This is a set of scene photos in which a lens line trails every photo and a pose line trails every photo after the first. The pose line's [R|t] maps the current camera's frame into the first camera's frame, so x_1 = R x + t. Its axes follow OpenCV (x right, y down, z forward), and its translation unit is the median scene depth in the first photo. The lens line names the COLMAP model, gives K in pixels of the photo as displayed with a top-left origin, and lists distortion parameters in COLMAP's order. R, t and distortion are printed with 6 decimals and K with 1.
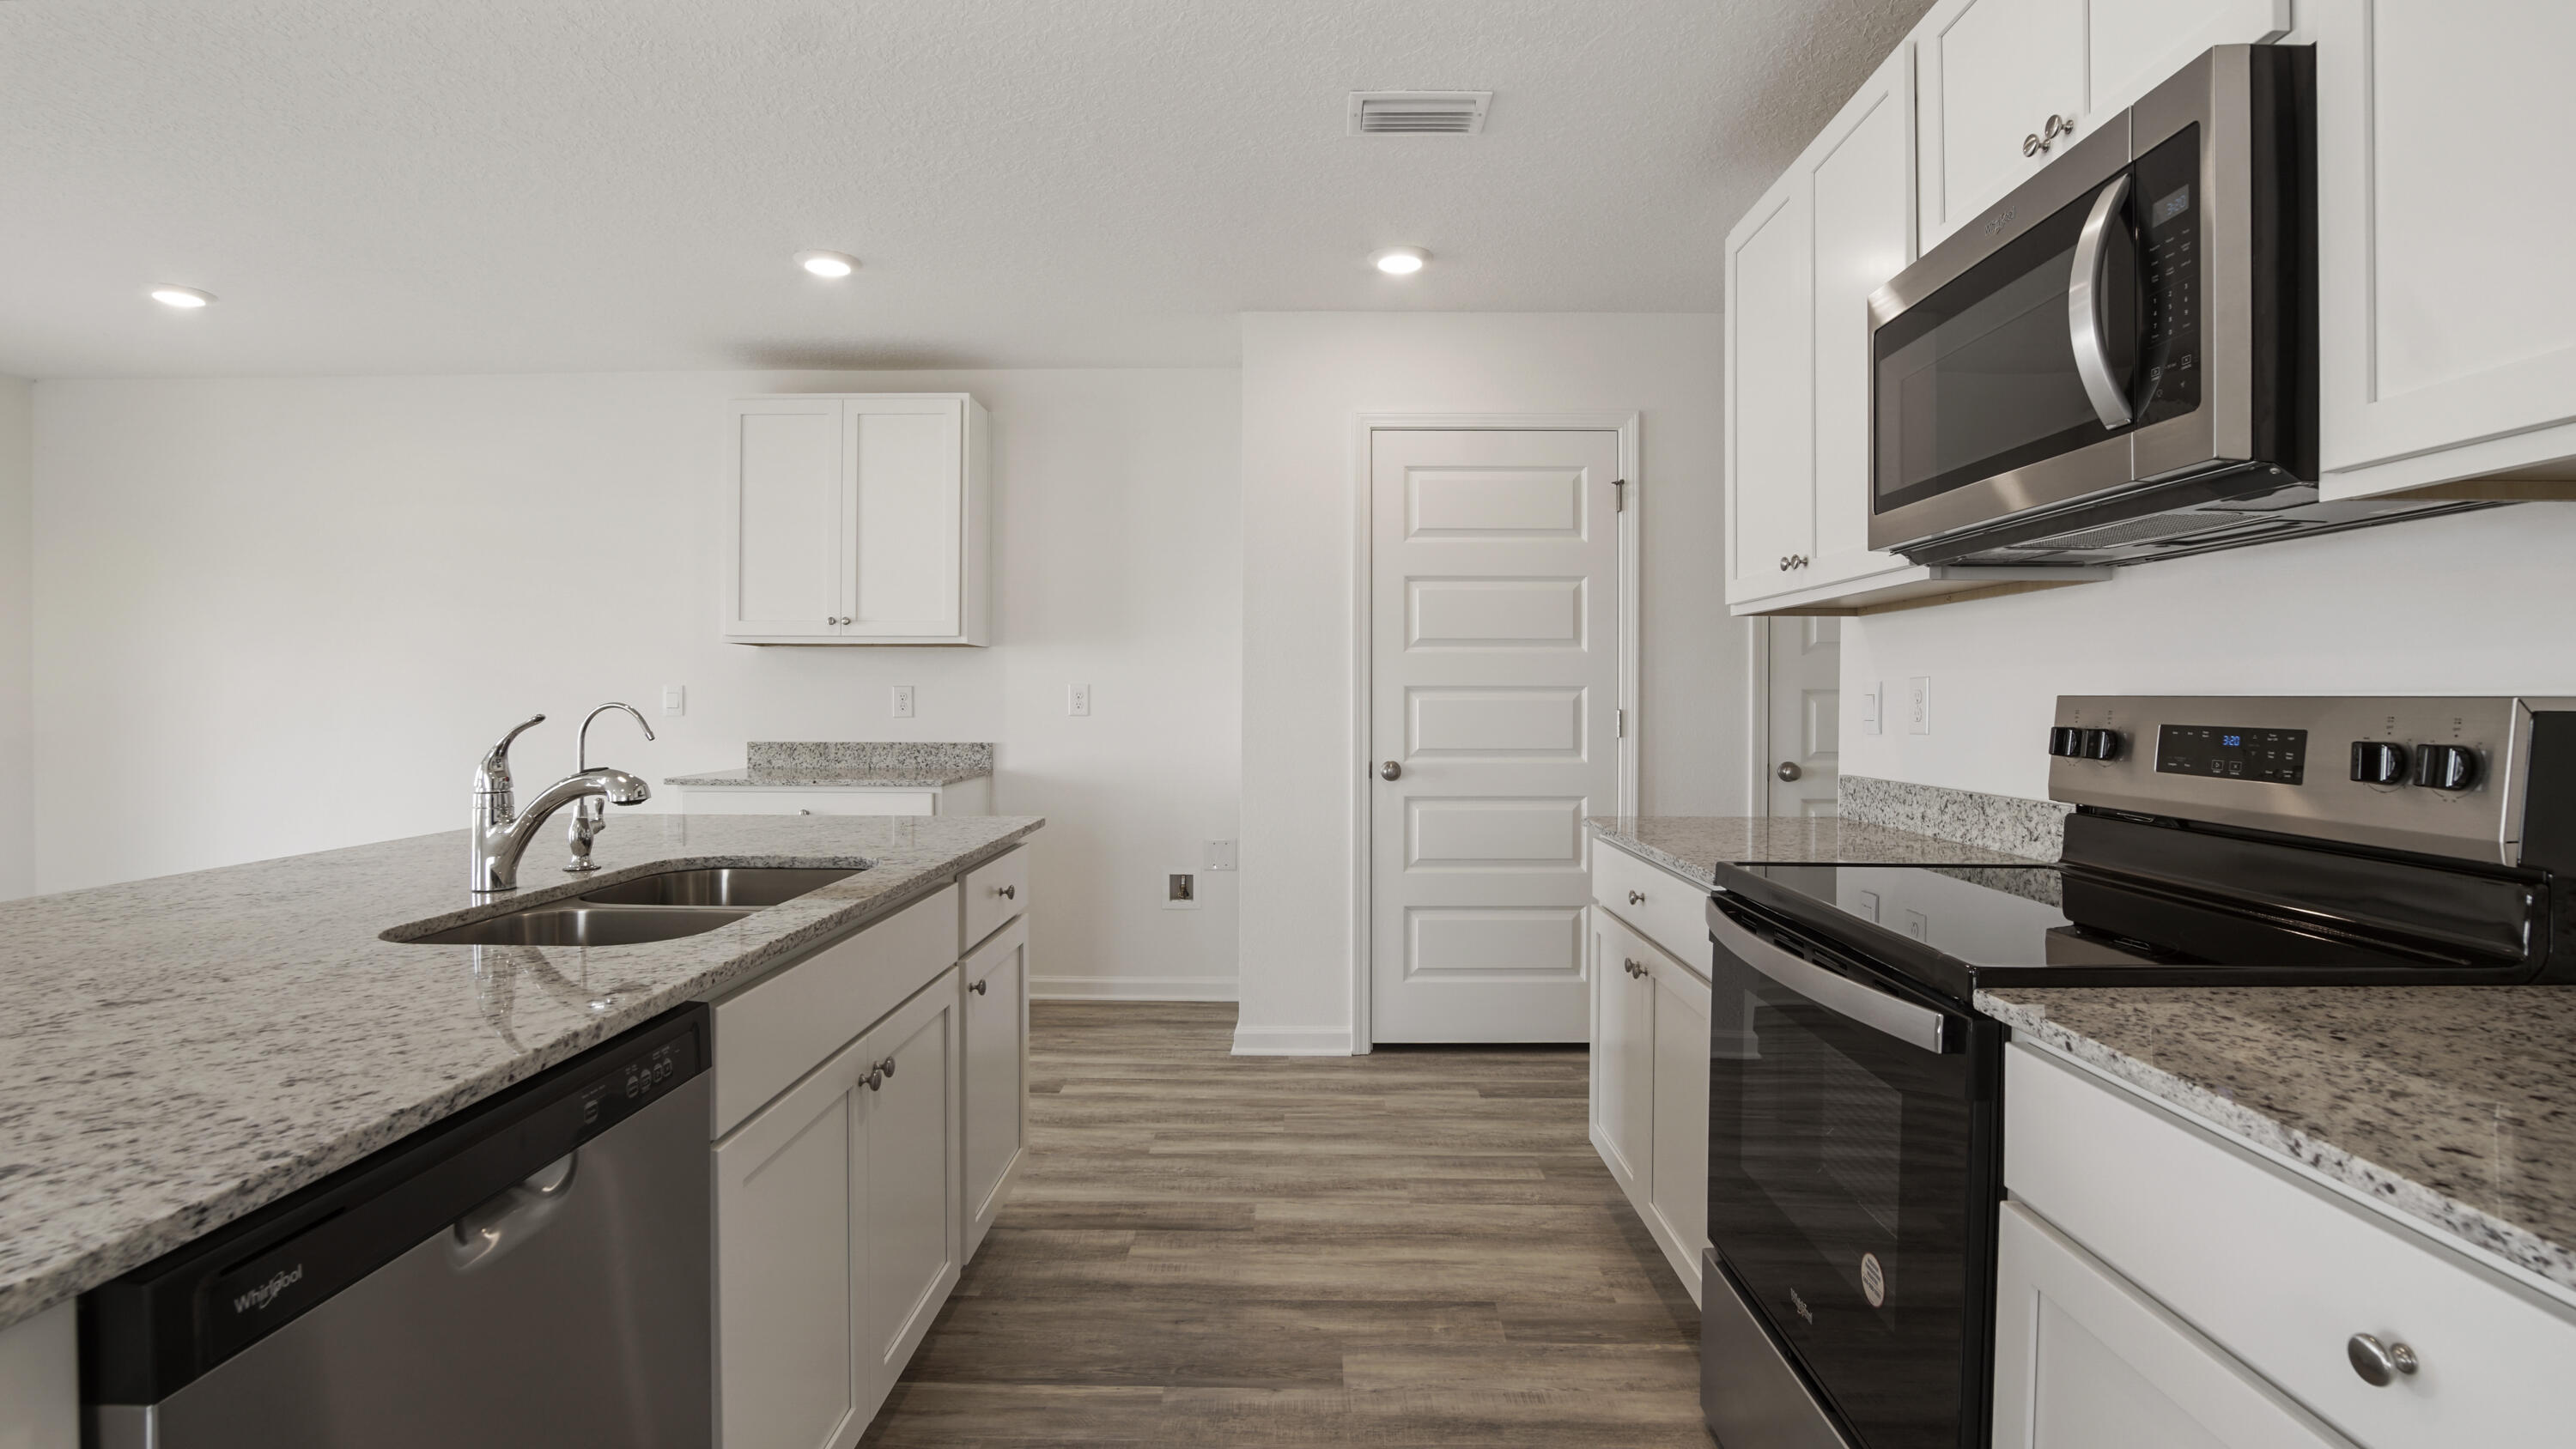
lens RADIAL K [[1199.0, 0, 1302.9], [0, 1199.0, 696.0], [0, 0, 1]] dist [-0.037881, 0.005420]
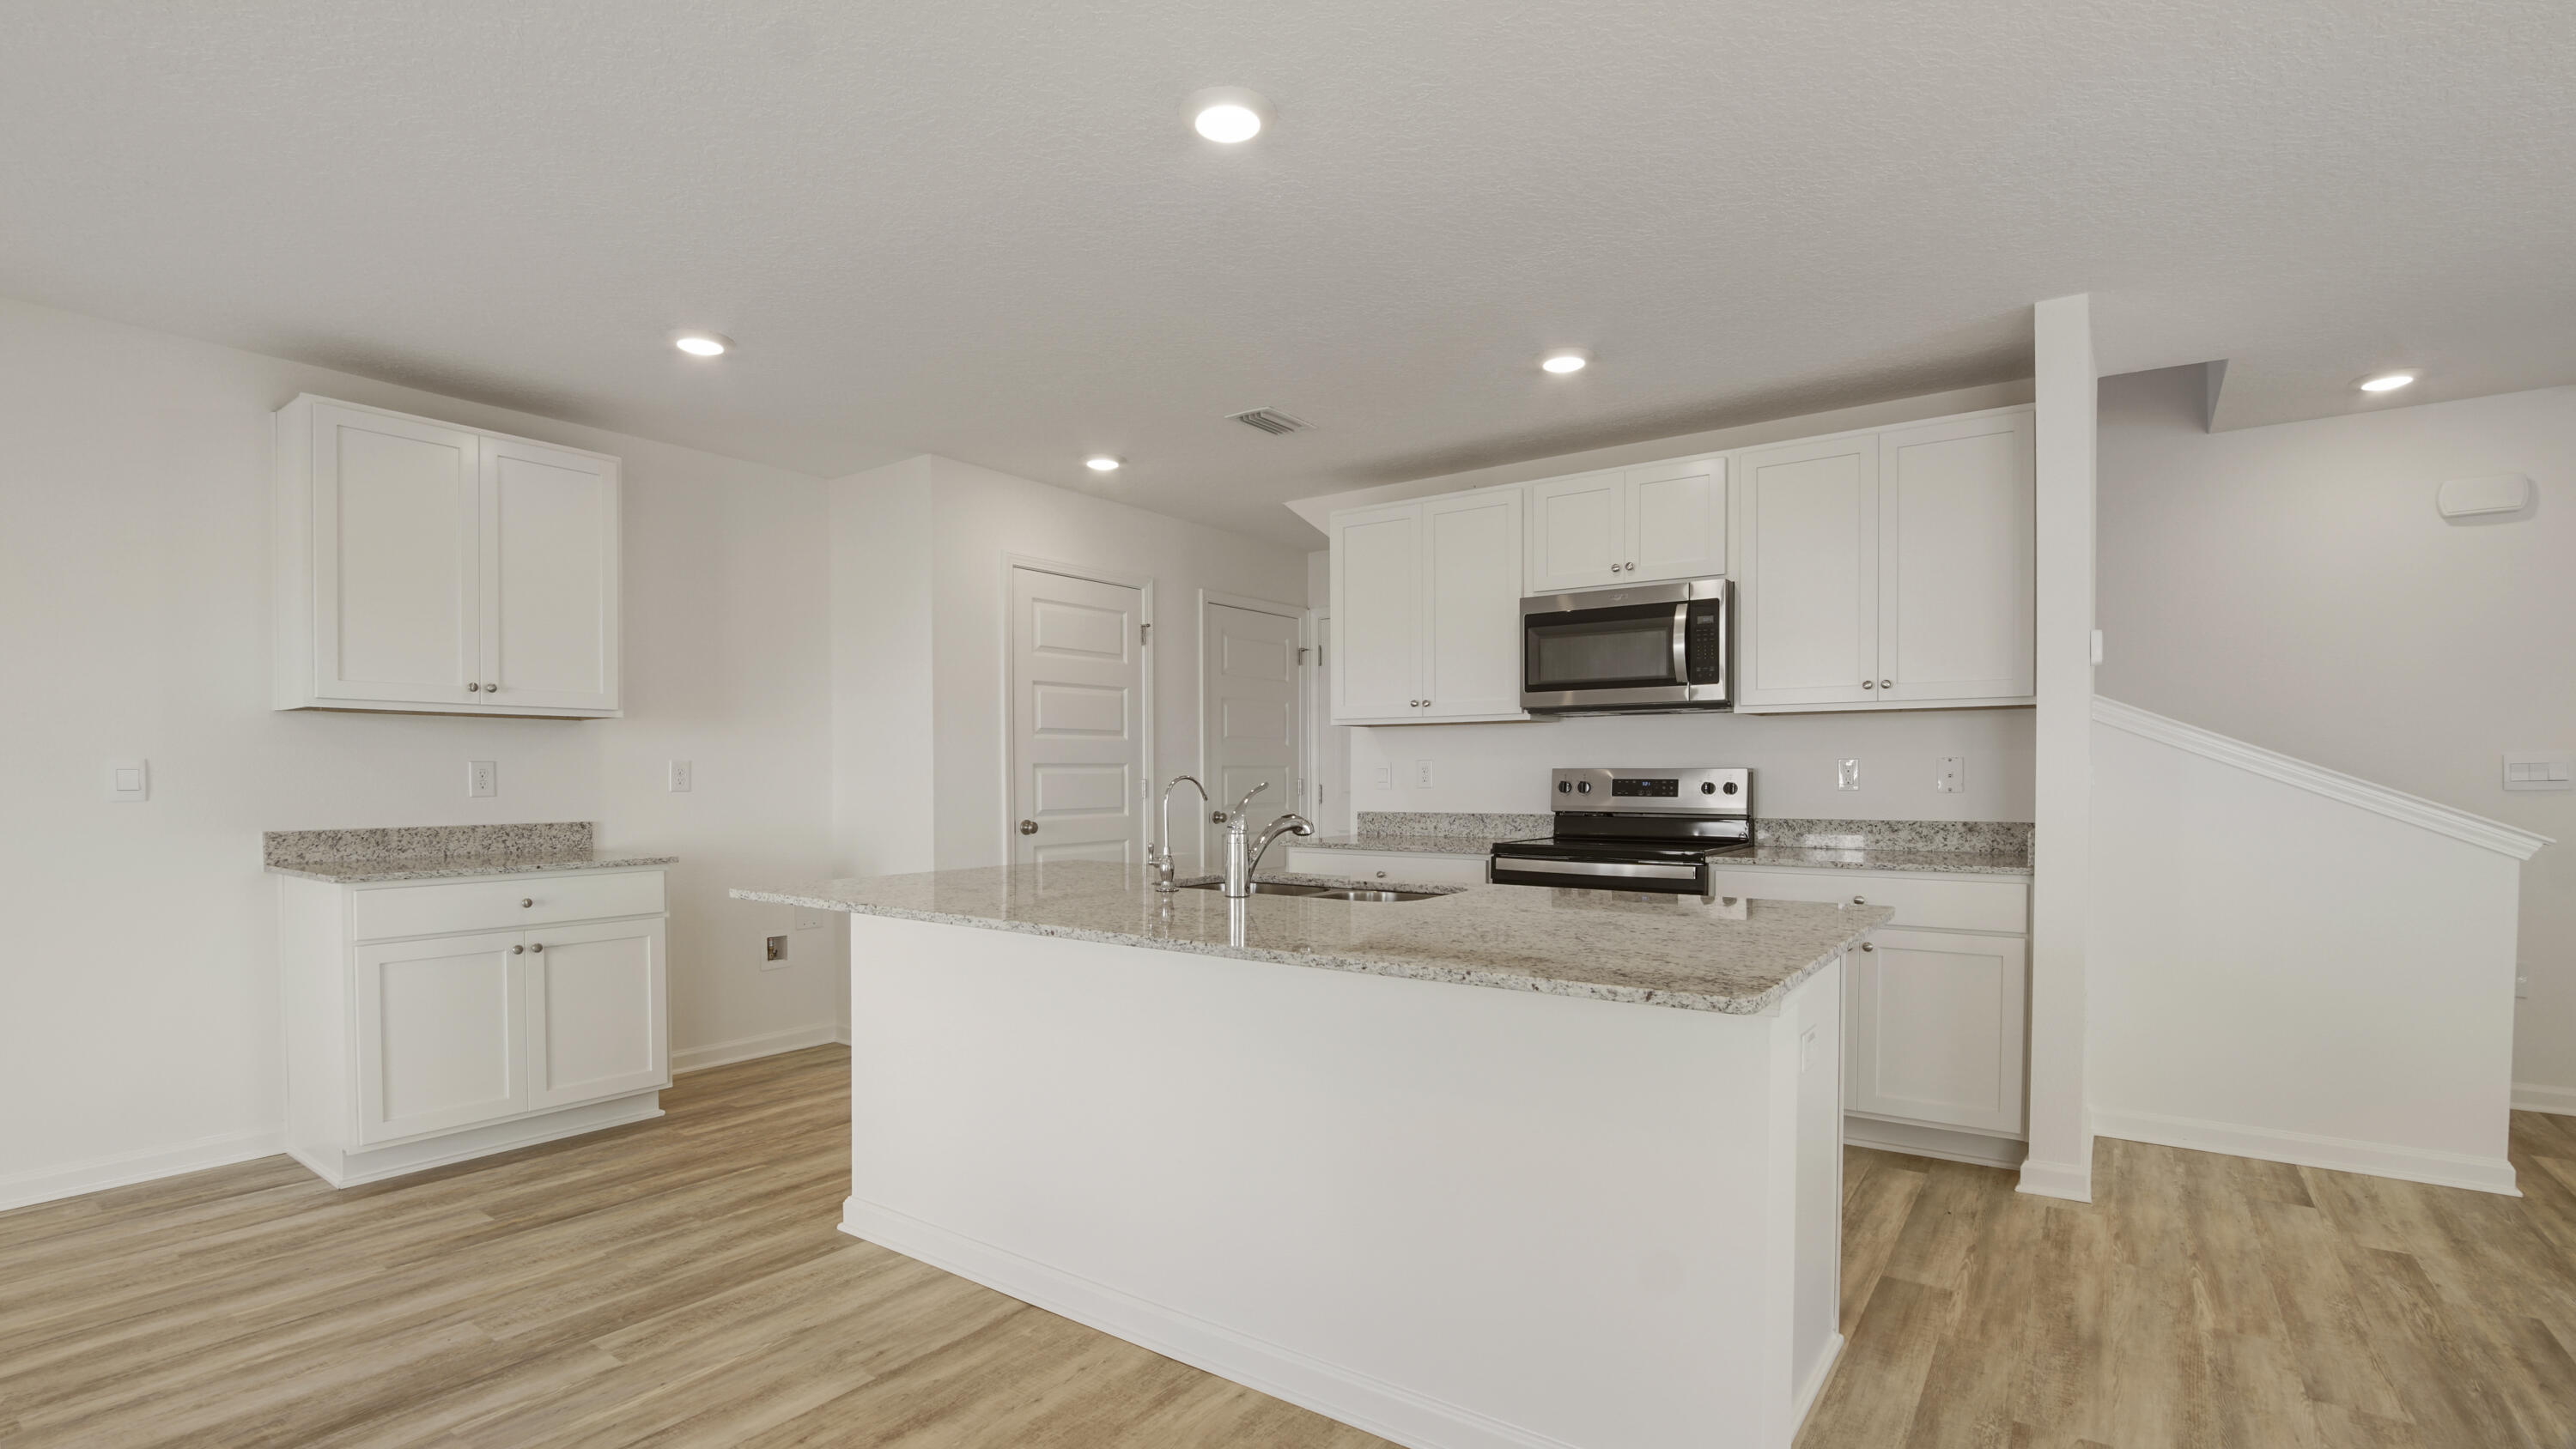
lens RADIAL K [[1176.0, 0, 1283.7], [0, 1176.0, 776.9], [0, 0, 1]] dist [-0.051090, 0.015622]
pose [[0.573309, -0.006542, 0.819313, -1.171642], [0.003845, 0.999979, 0.005294, 0.001322], [-0.819330, 0.000115, 0.573322, 0.040409]]
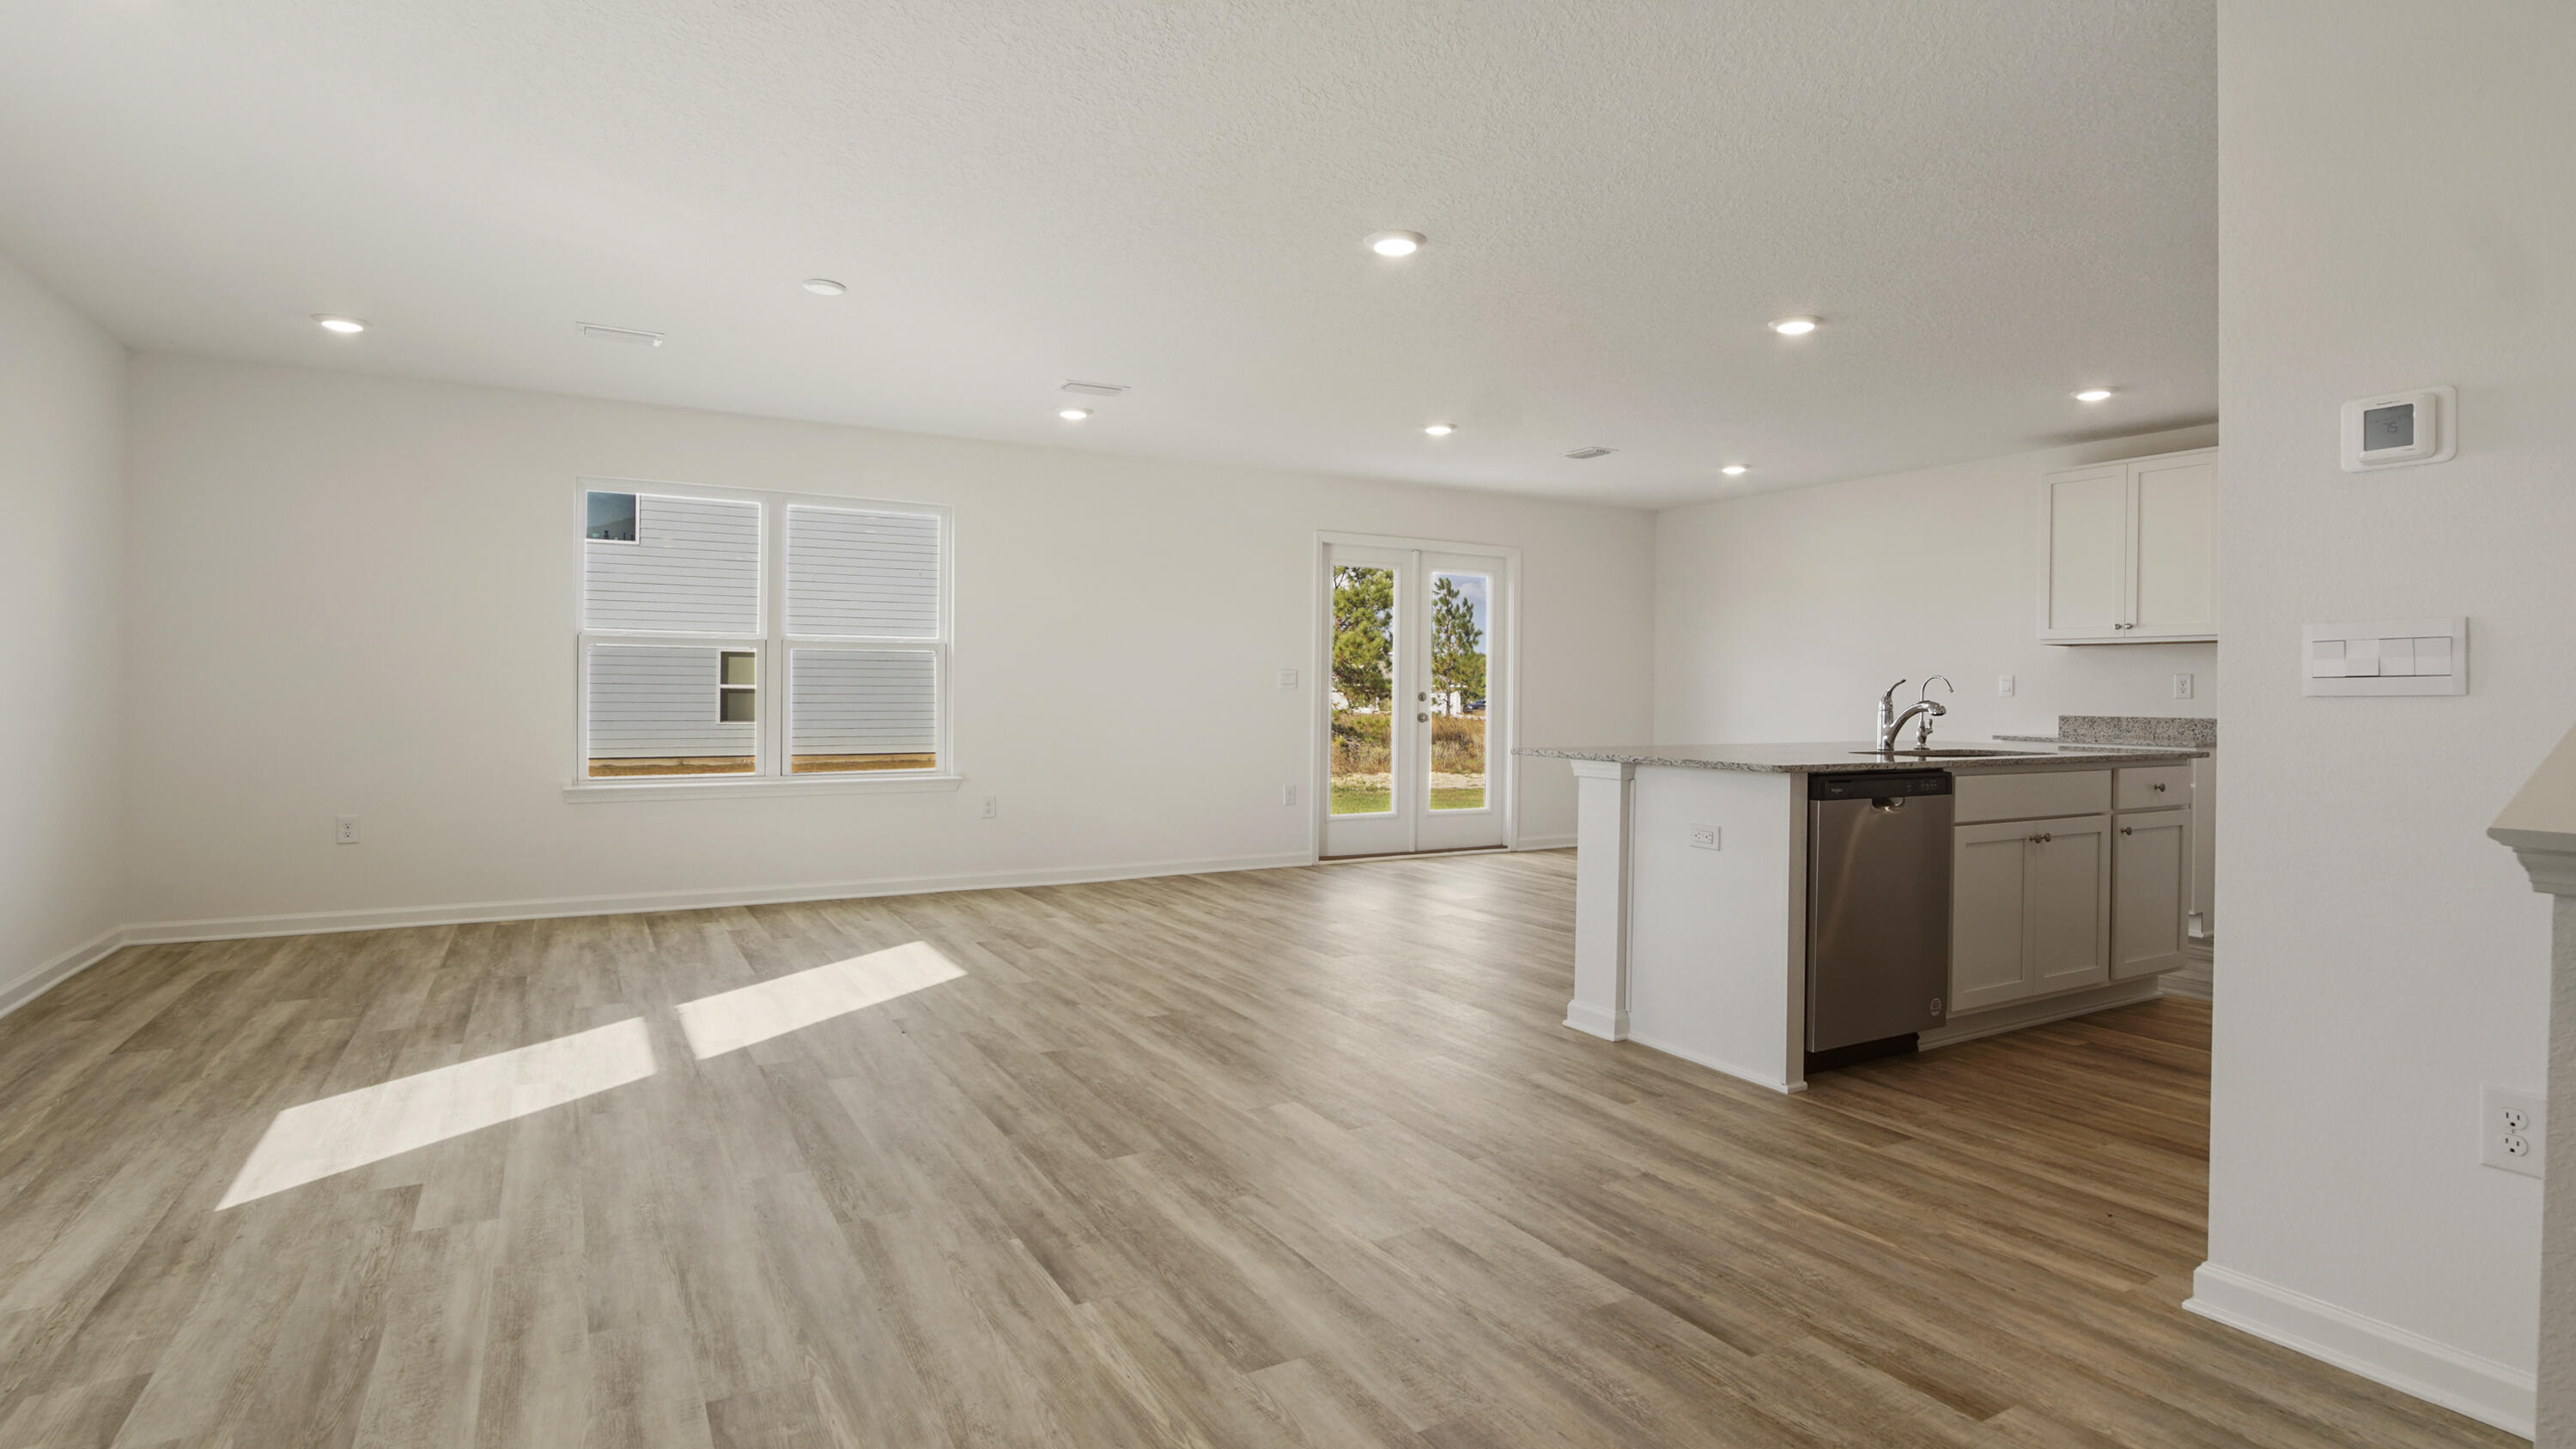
lens RADIAL K [[1289.2, 0, 1300.2], [0, 1289.2, 691.1], [0, 0, 1]] dist [-0.011900, -0.000224]
pose [[0.511202, 0.003154, -0.859455, 0.617040], [-0.008447, 0.999963, -0.001354, 0.033320], [0.859419, 0.007952, 0.511210, -0.883386]]
